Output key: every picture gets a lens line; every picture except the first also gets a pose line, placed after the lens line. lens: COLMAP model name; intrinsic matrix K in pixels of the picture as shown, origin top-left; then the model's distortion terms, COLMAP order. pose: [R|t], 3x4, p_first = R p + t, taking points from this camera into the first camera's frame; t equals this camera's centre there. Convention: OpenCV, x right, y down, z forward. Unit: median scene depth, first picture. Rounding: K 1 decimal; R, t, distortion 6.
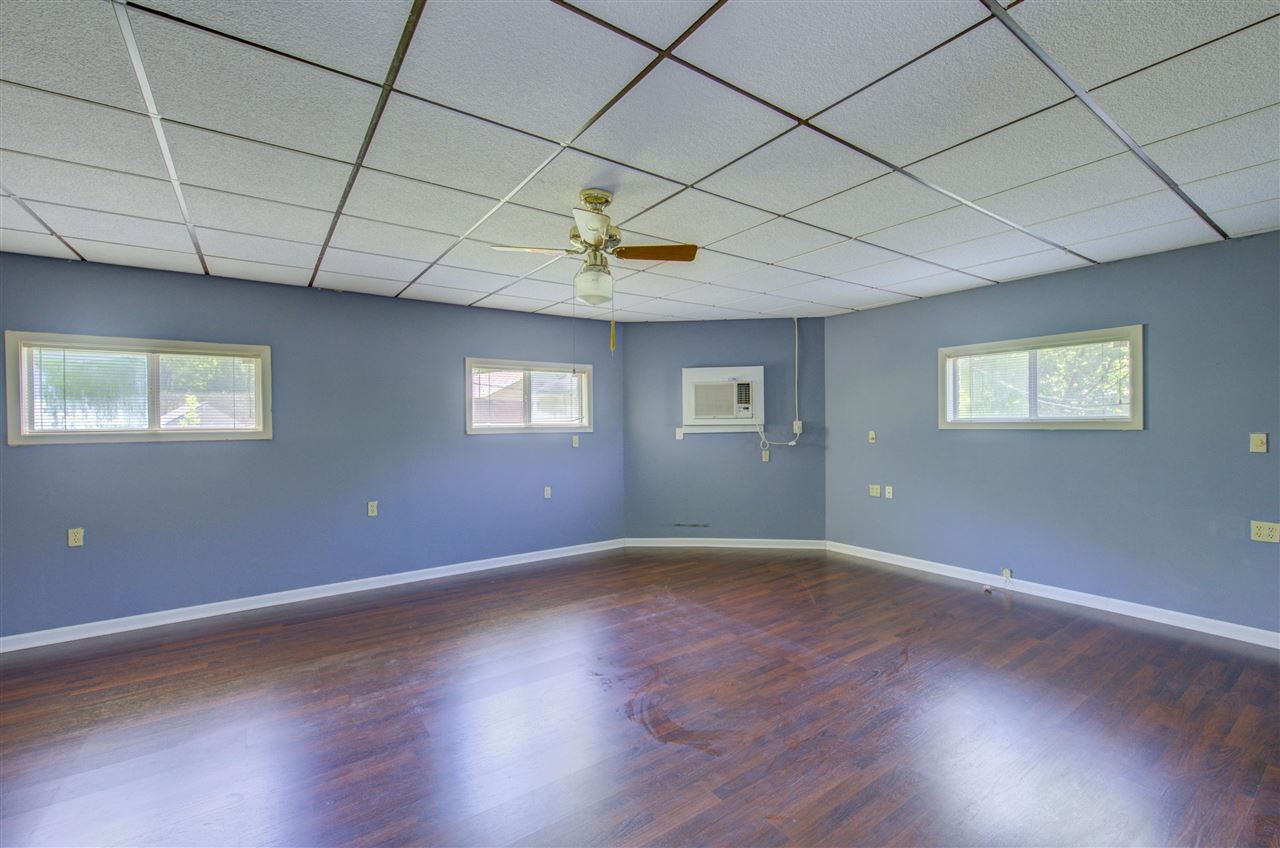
lens RADIAL K [[545.5, 0, 643.6], [0, 545.5, 428.2], [0, 0, 1]] dist [0.000121, 0.001219]
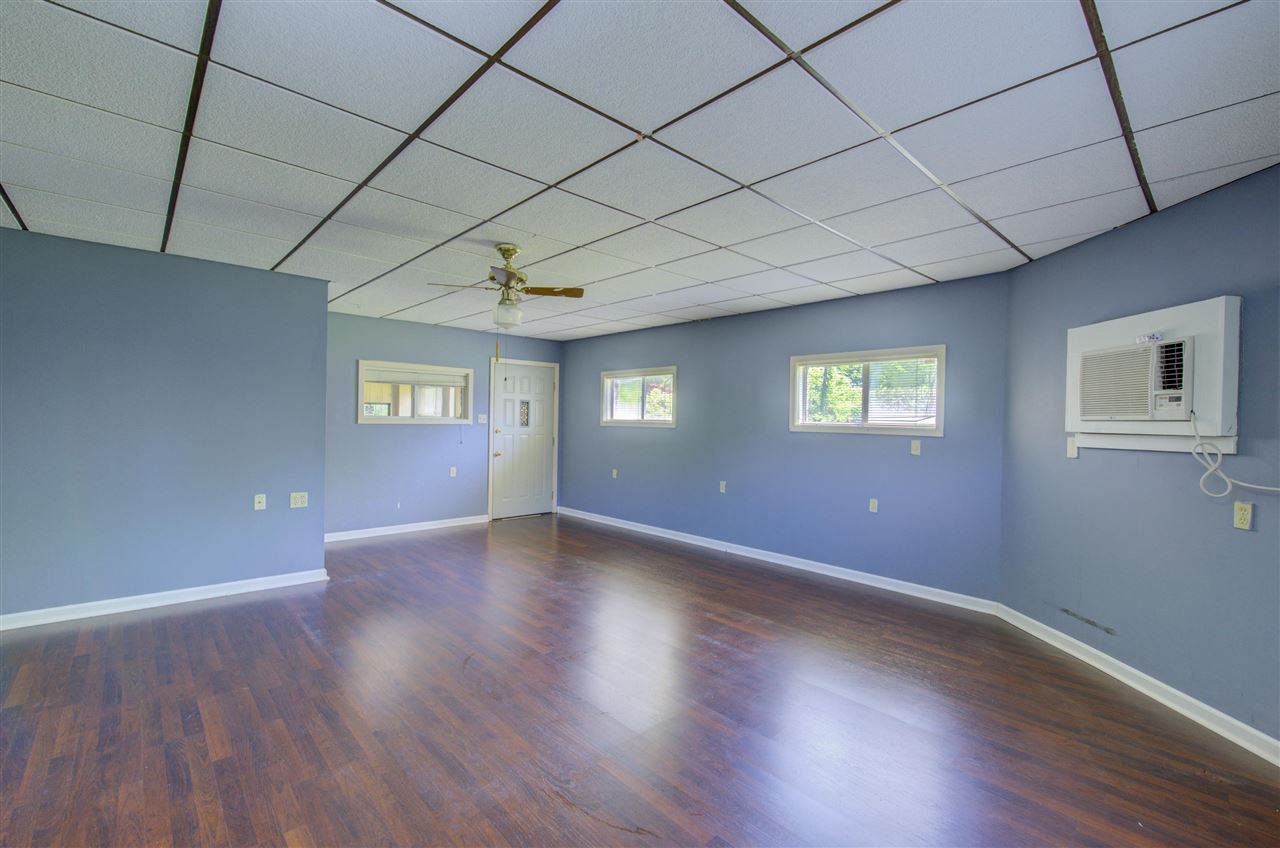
lens RADIAL K [[545.5, 0, 643.1], [0, 545.5, 420.2], [0, 0, 1]] dist [0.000121, 0.001219]
pose [[0.137948, 0.014493, -0.990333, 0.582900], [-0.031247, 0.999459, 0.010274, -0.010114], [0.989947, 0.029527, 0.138326, 0.516235]]
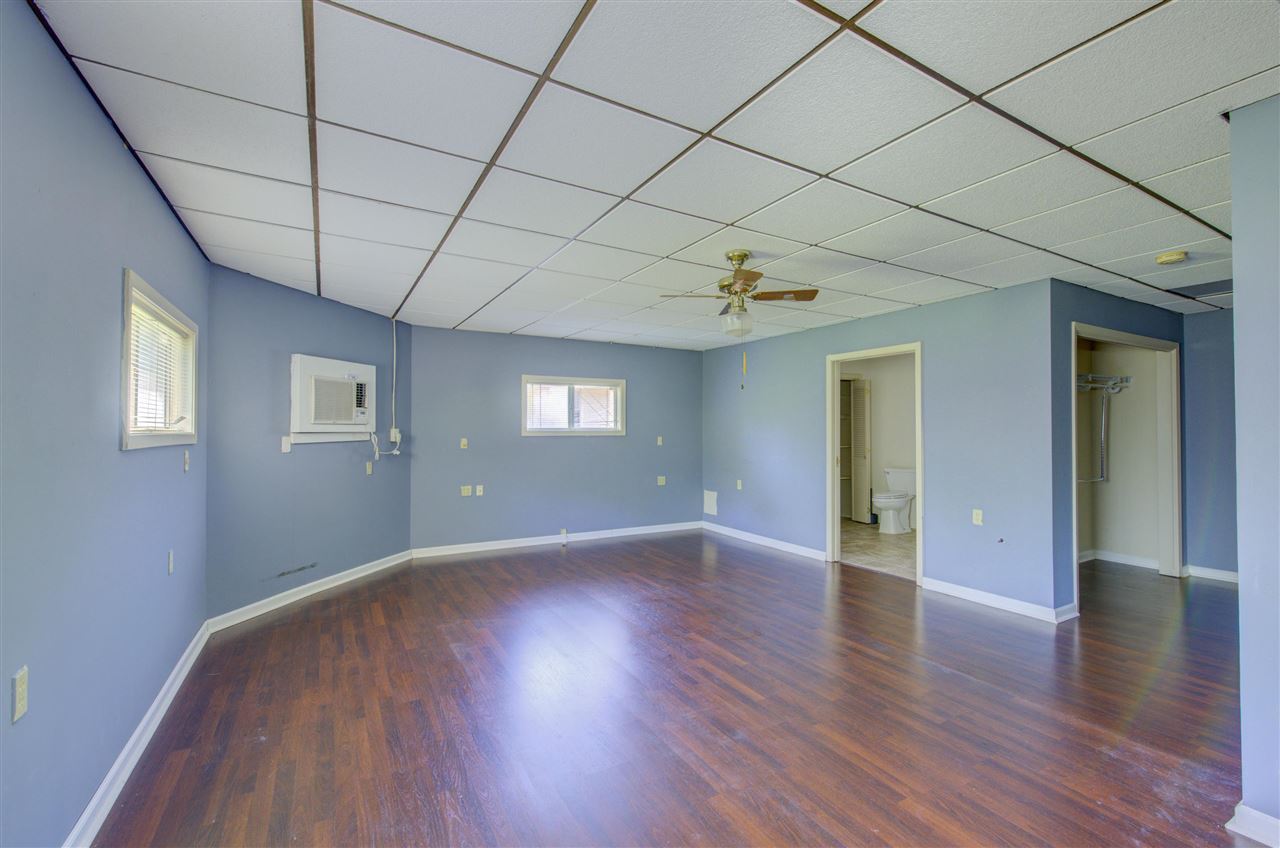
lens RADIAL K [[545.5, 0, 639.8], [0, 545.5, 422.0], [0, 0, 1]] dist [0.000121, 0.001219]
pose [[0.096922, 0.025221, 0.994972, -0.628160], [0.010532, 0.999597, -0.026364, 0.004822], [-0.995236, 0.013034, 0.096617, 0.497184]]
